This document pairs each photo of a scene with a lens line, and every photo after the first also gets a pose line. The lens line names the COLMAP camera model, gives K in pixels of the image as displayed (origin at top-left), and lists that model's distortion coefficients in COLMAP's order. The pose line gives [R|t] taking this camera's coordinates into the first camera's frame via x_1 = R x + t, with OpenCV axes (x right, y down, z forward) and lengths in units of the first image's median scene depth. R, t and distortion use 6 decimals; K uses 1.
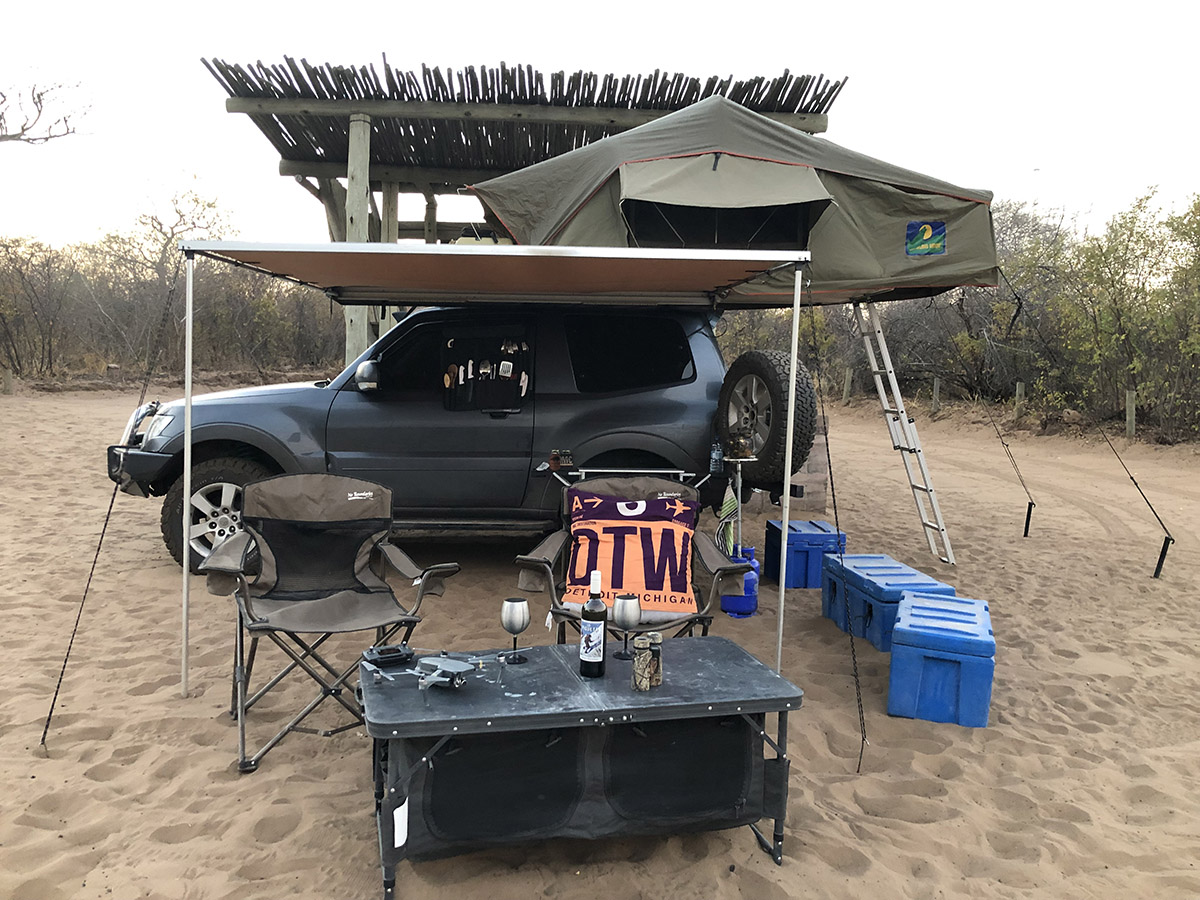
lens RADIAL K [[969.9, 0, 600.4], [0, 969.9, 449.5], [0, 0, 1]] dist [0.006893, -0.000212]
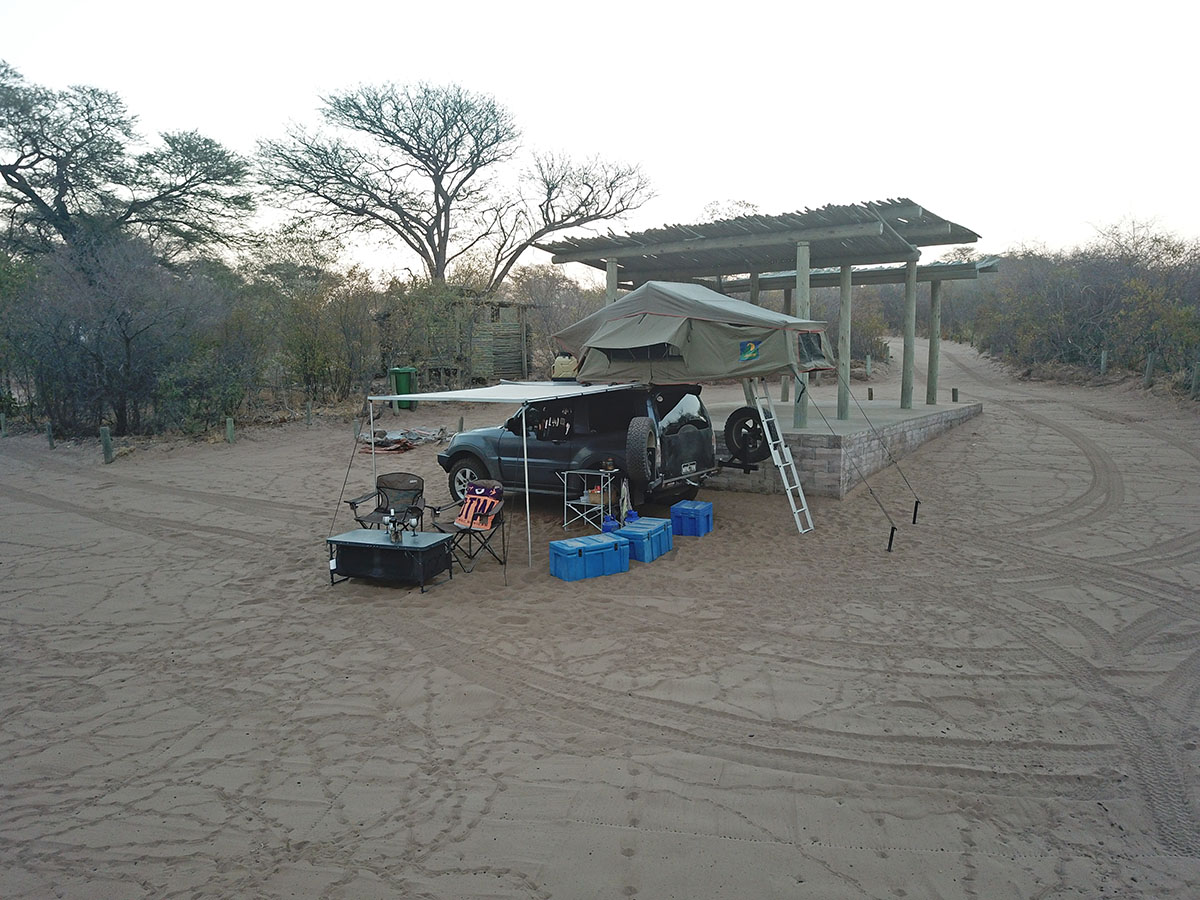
lens RADIAL K [[908.5, 0, 599.4], [0, 908.5, 450.1], [0, 0, 1]] dist [0.004328, 0.000602]
pose [[0.792526, 0.033129, -0.608937, 1.177421], [-0.005868, 0.998891, 0.046706, -0.112417], [0.609810, -0.033442, 0.791842, -0.527594]]
